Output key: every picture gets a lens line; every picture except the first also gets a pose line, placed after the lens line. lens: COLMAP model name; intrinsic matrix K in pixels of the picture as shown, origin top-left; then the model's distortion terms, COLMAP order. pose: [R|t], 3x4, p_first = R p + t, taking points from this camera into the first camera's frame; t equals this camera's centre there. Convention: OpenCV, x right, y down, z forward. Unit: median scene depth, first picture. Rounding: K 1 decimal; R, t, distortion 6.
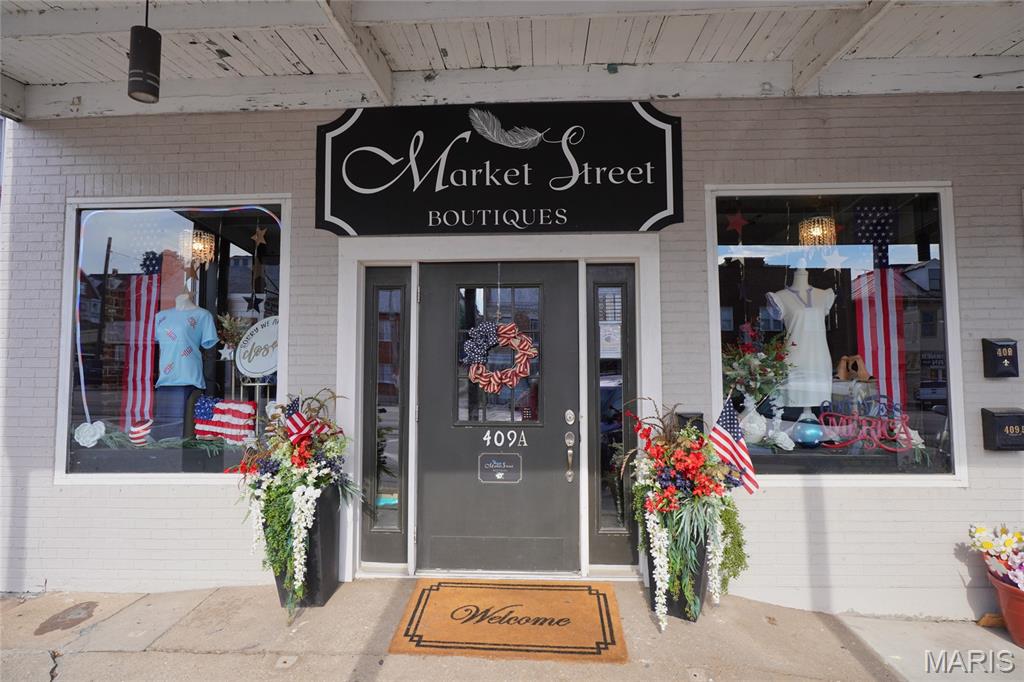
lens RADIAL K [[584.4, 0, 512.0], [0, 584.4, 341.0], [0, 0, 1]] dist [-0.013013, 0.001524]
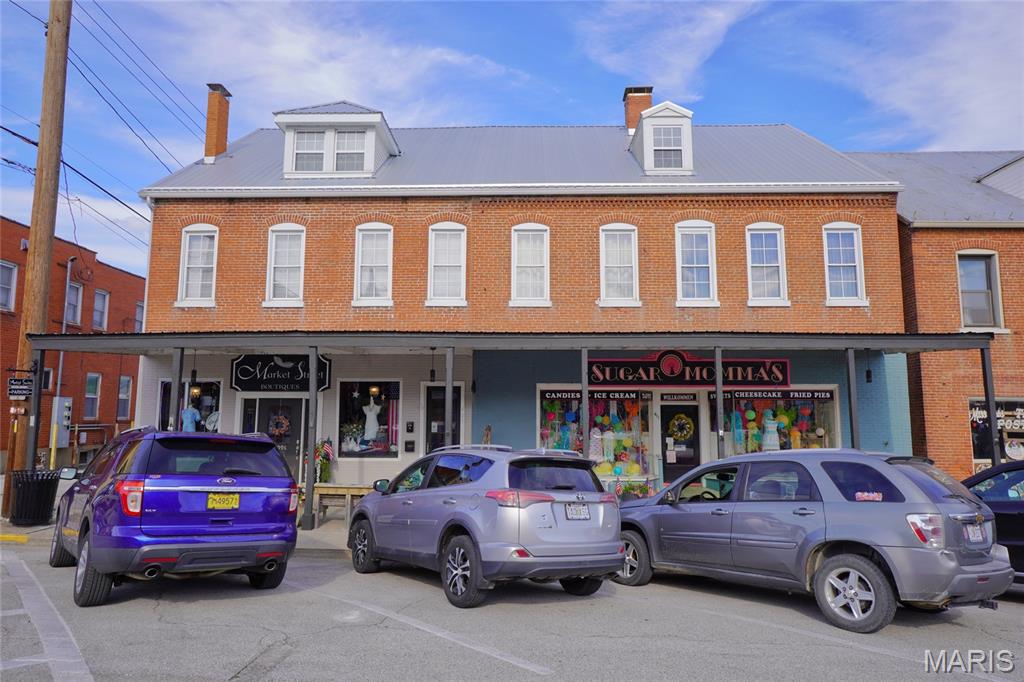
lens RADIAL K [[650.0, 0, 512.0], [0, 650.0, 341.0], [0, 0, 1]] dist [-0.001293, 0.006354]
pose [[0.999755, 0.009435, 0.020023, 1.338219], [-0.008372, 0.998584, -0.052532, -0.296076], [-0.020490, 0.052351, 0.998418, -3.096069]]
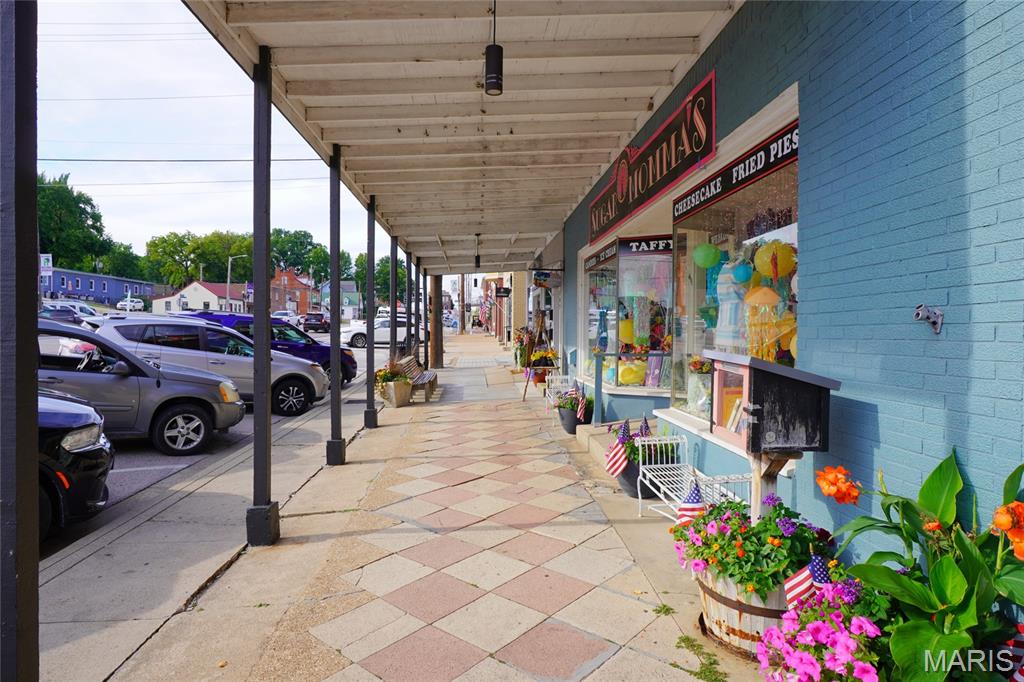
lens RADIAL K [[584.4, 0, 512.0], [0, 584.4, 341.0], [0, 0, 1]] dist [-0.013013, 0.001524]
pose [[0.112672, 0.017911, -0.993471, 4.246130], [0.058585, 0.997978, 0.024637, 0.080879], [0.991904, -0.060979, 0.111394, 0.323713]]
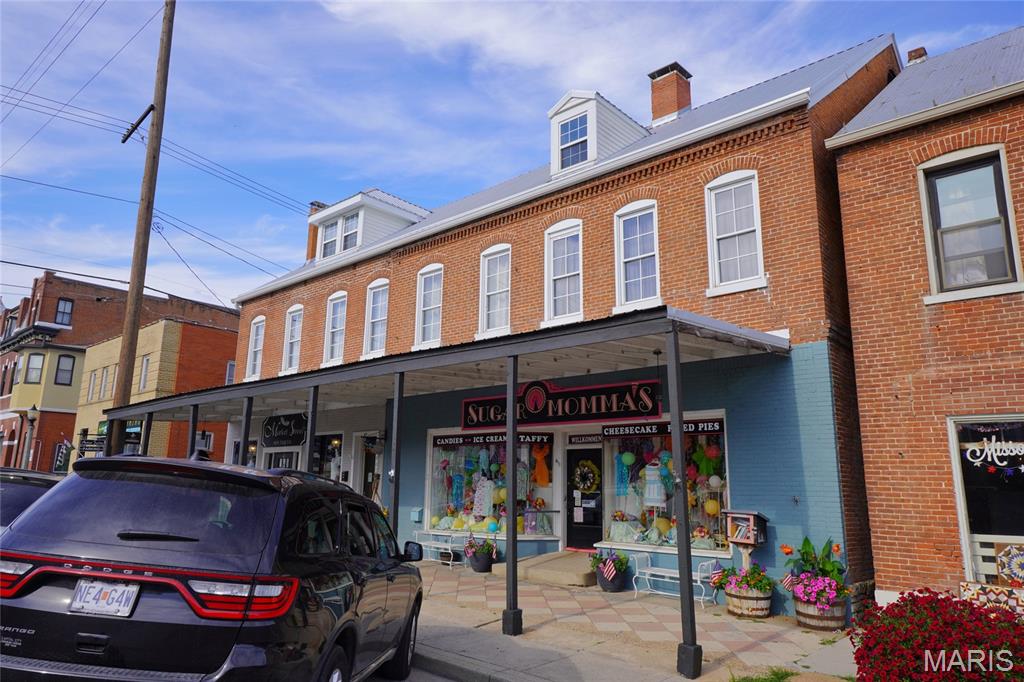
lens RADIAL K [[692.3, 0, 512.0], [0, 692.3, 341.0], [0, 0, 1]] dist [0.007344, 0.001232]
pose [[0.770438, -0.118295, -0.626444, 4.573405], [0.024177, 0.987348, -0.156713, -0.108354], [0.637056, 0.105592, 0.763551, -1.903458]]
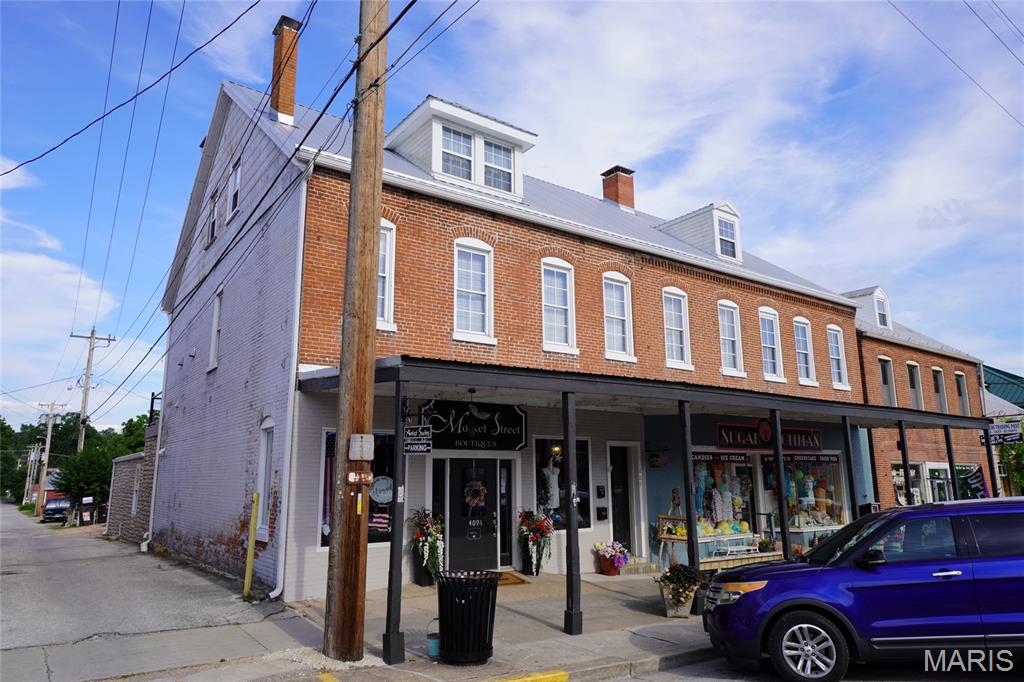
lens RADIAL K [[677.0, 0, 512.0], [0, 677.0, 341.0], [0, 0, 1]] dist [-0.000033, 0.001771]
pose [[0.779603, 0.121262, 0.614422, -1.985392], [-0.037145, 0.988302, -0.147920, -0.223934], [-0.625172, 0.092496, 0.774987, -1.721938]]
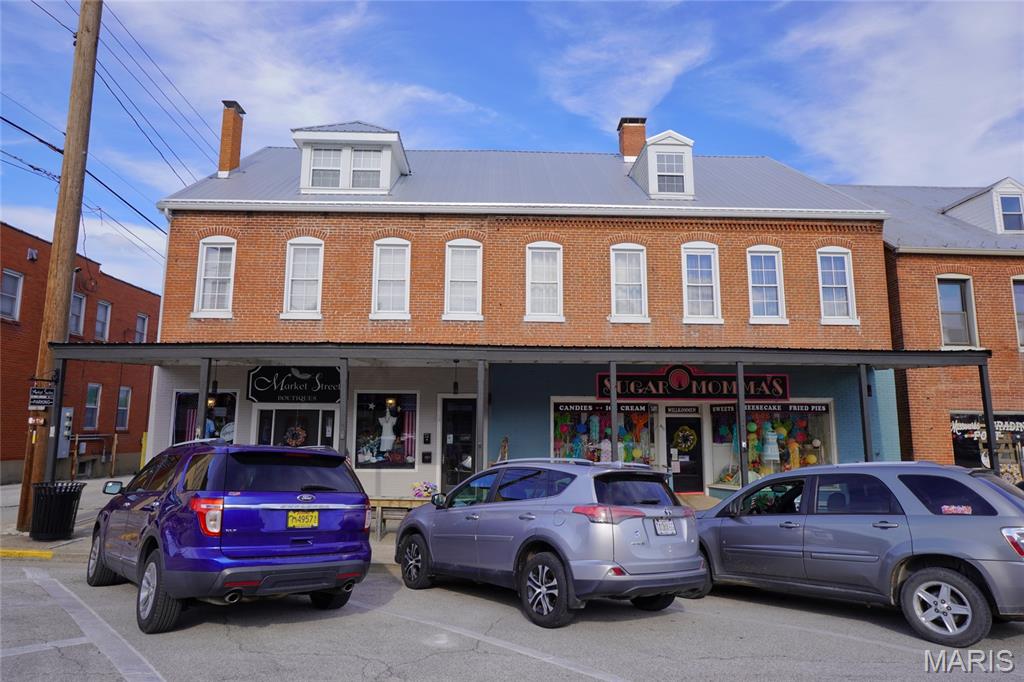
lens RADIAL K [[607.7, 0, 512.0], [0, 607.7, 341.0], [0, 0, 1]] dist [-0.009753, 0.003396]
pose [[0.996734, 0.020196, 0.078183, 1.016212], [-0.014062, 0.996837, -0.078223, -0.290246], [-0.079515, 0.076868, 0.993865, -2.930445]]
